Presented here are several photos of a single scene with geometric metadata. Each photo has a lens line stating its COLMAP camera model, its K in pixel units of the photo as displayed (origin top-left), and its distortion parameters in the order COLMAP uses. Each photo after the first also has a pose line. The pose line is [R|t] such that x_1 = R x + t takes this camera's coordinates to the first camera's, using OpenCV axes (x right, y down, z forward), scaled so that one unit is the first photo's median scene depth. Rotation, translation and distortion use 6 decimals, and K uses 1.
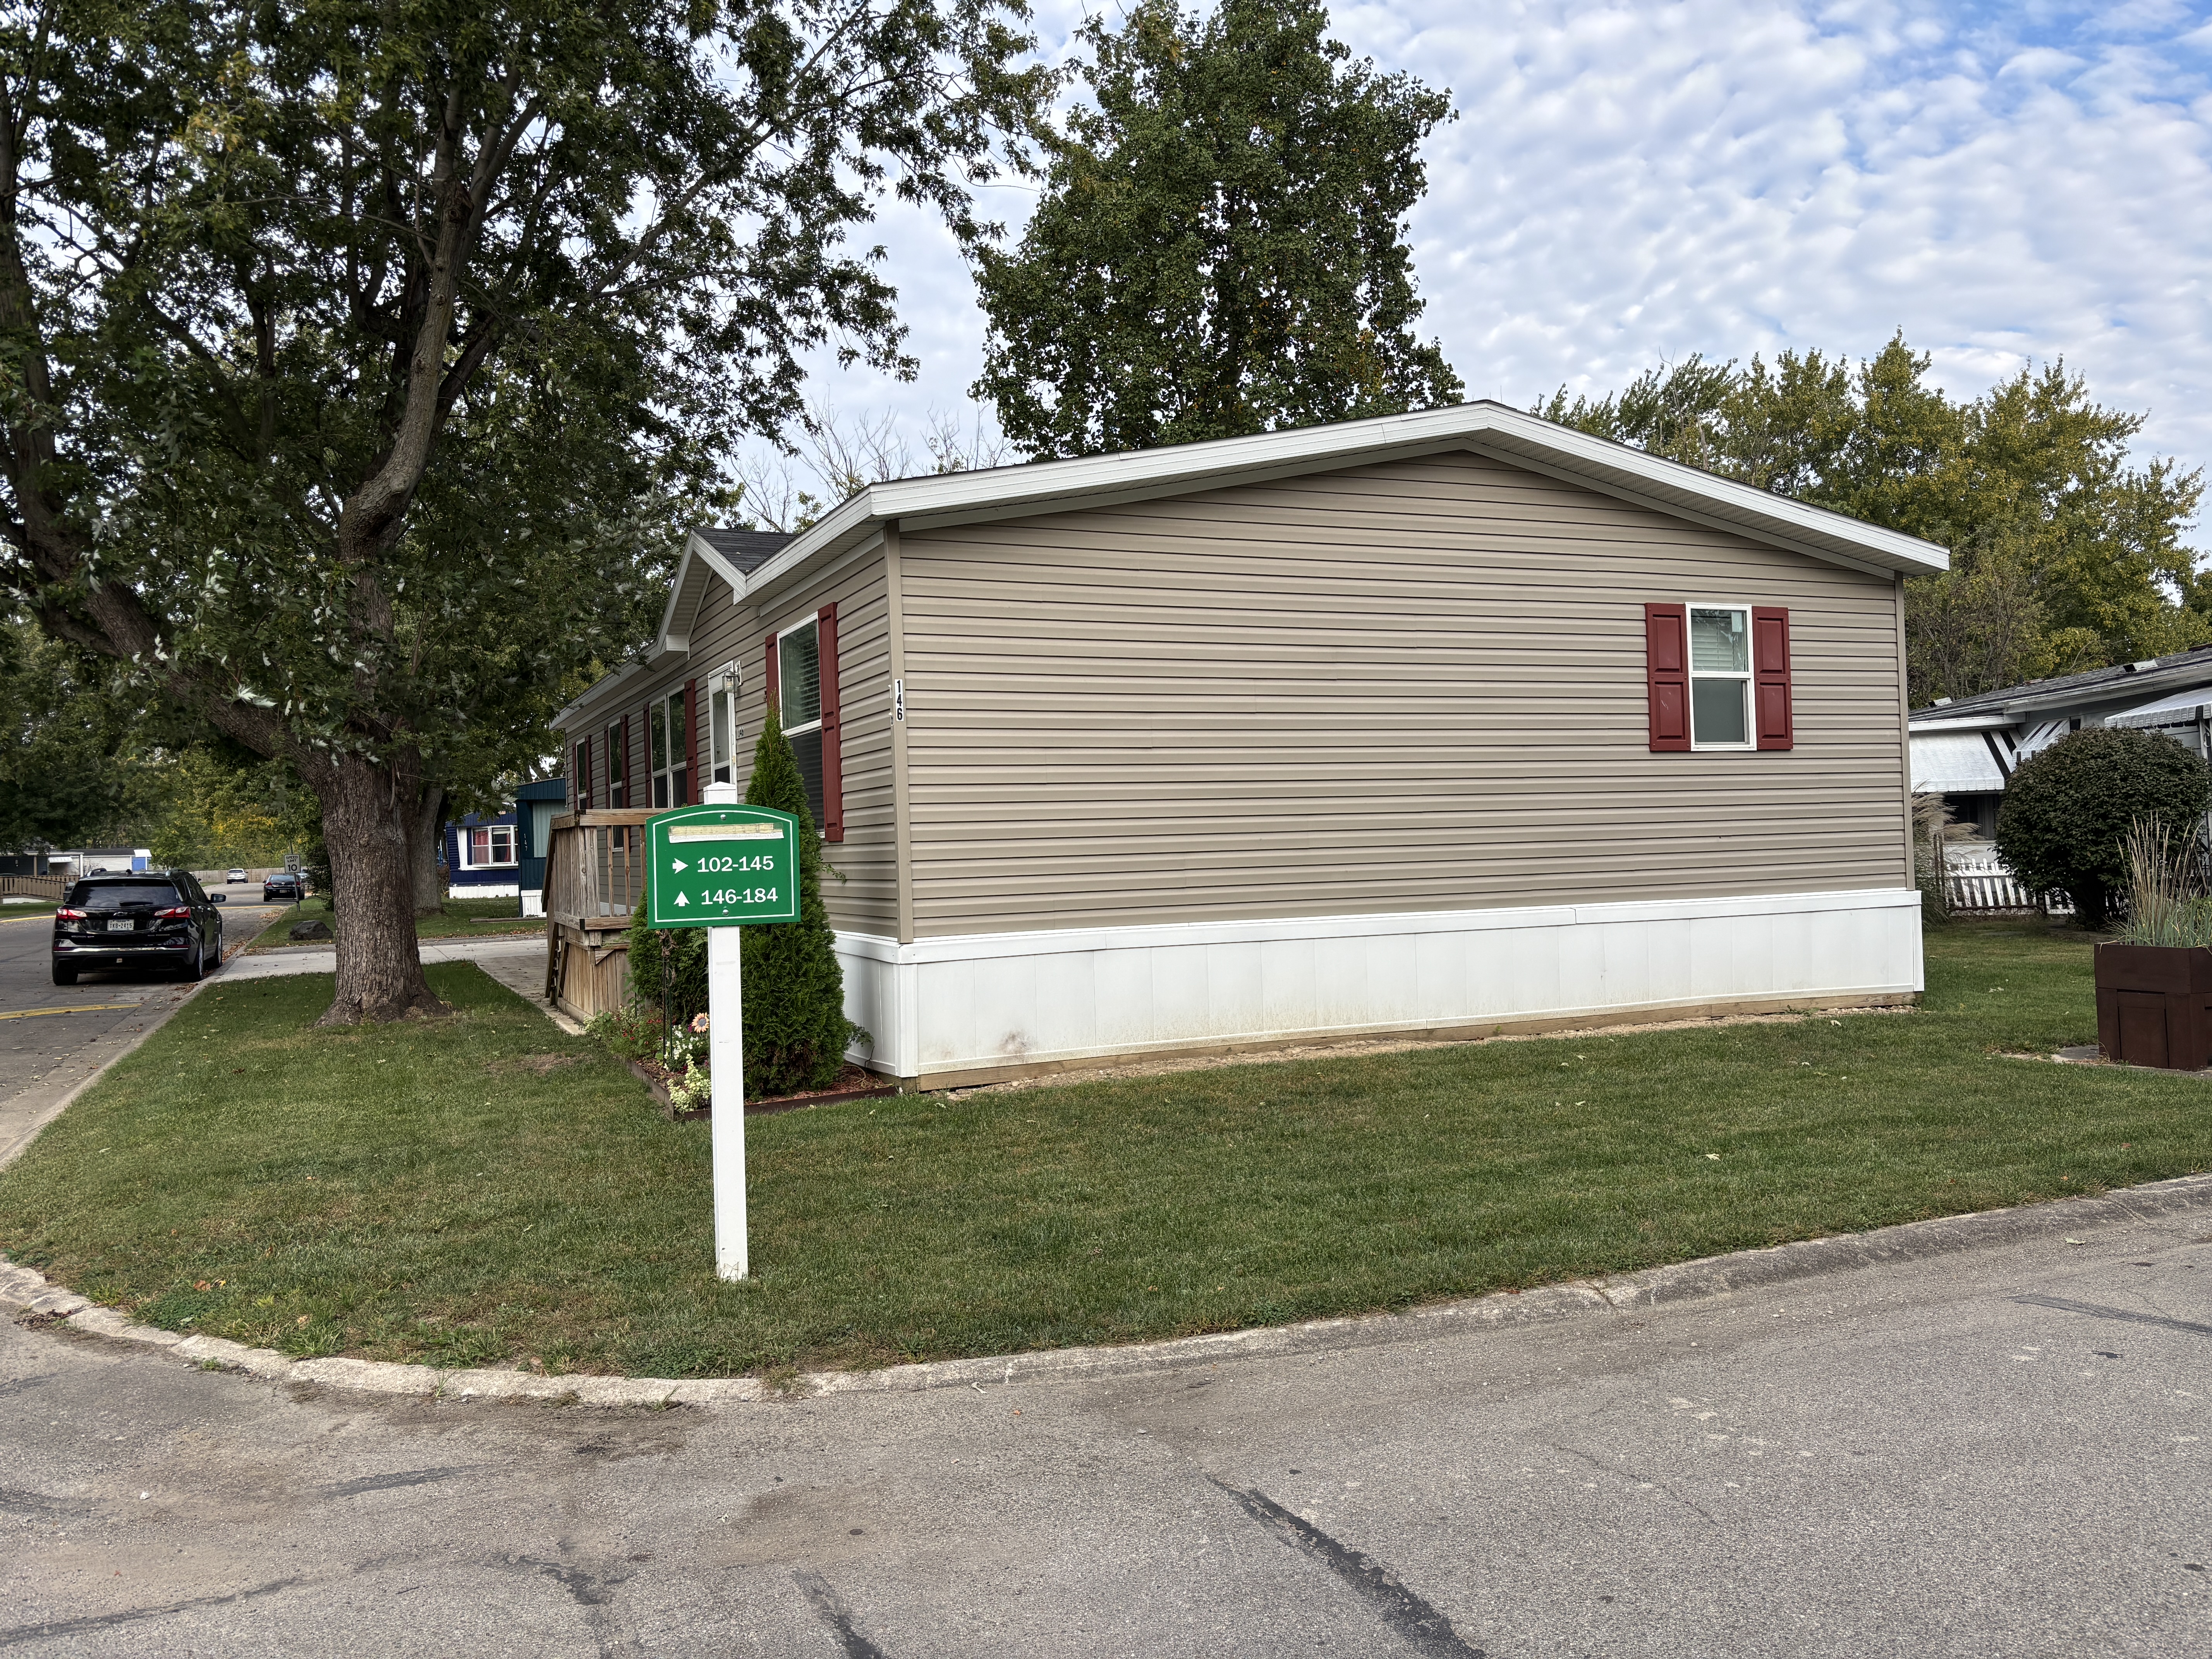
lens RADIAL K [[1661.5, 0, 1106.0], [0, 1661.5, 829.5], [0, 0, 1]] dist [0.032130, -0.005654]
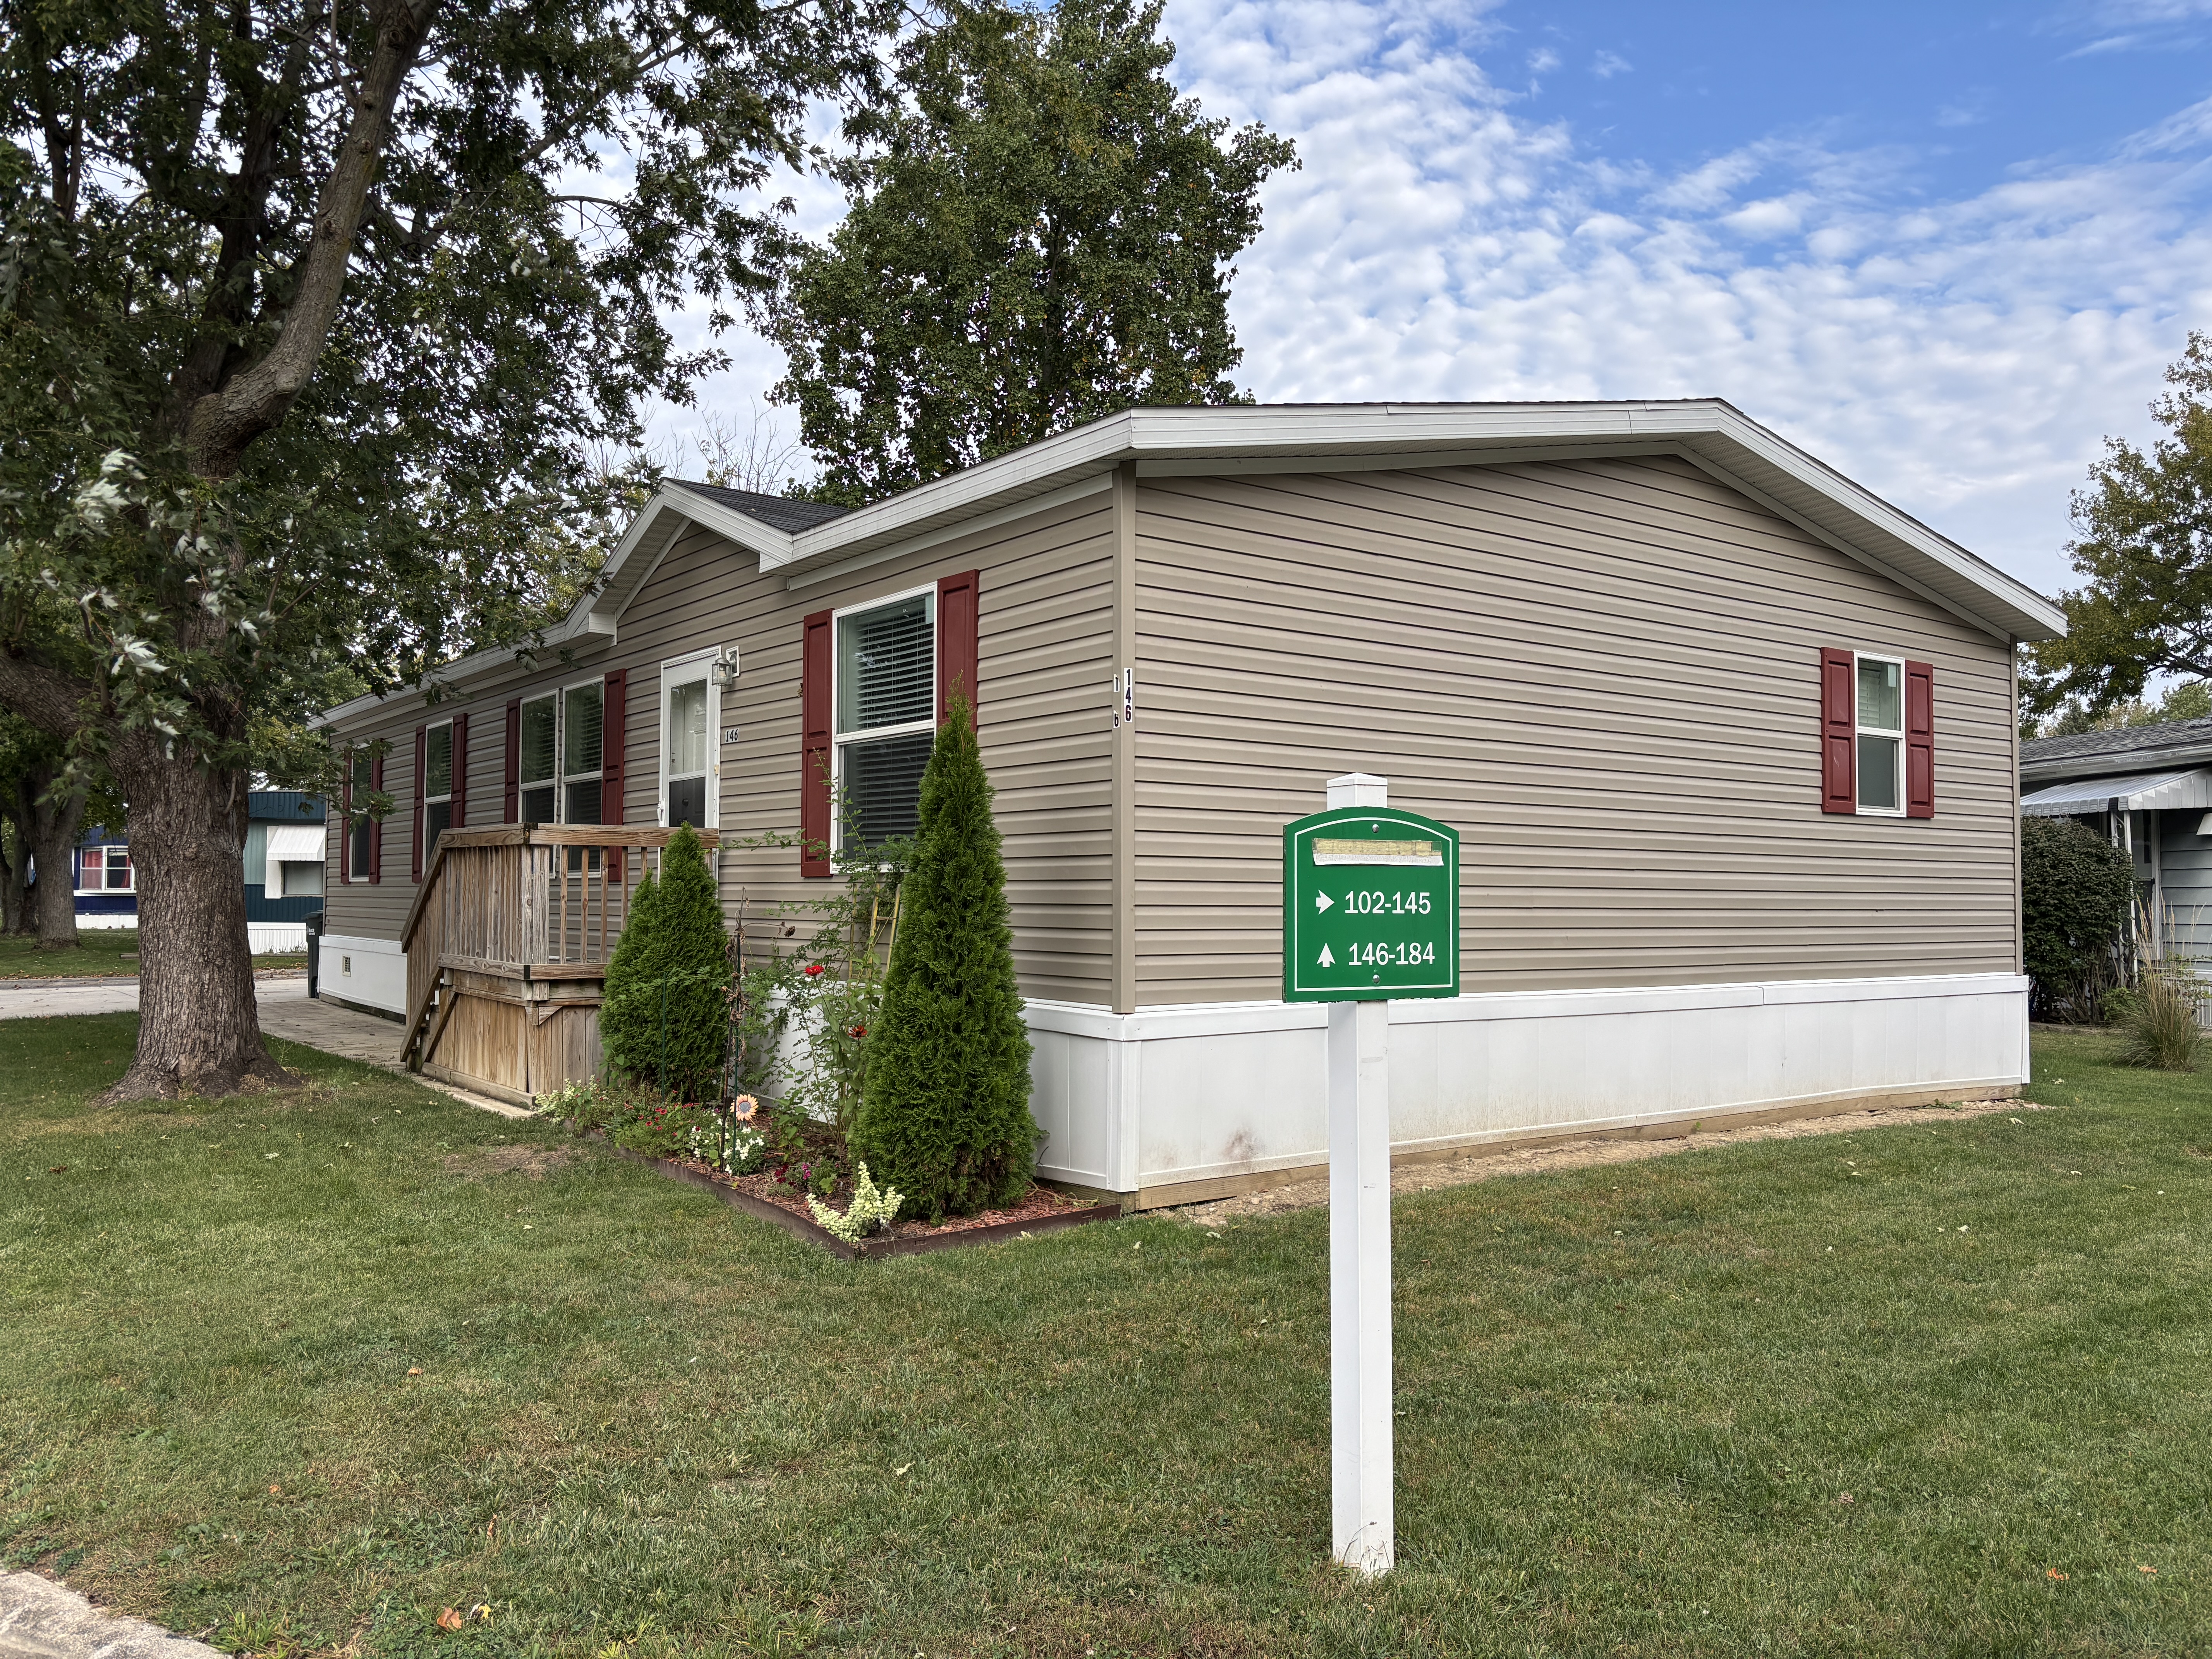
lens RADIAL K [[1674.5, 0, 1107.4], [0, 1674.5, 819.9], [0, 0, 1]] dist [-0.003909, 0.059255]
pose [[0.976350, 0.046819, 0.211063, -0.227424], [-0.038552, 0.998326, -0.043114, 0.010213], [-0.212729, 0.033958, 0.976521, 0.195050]]
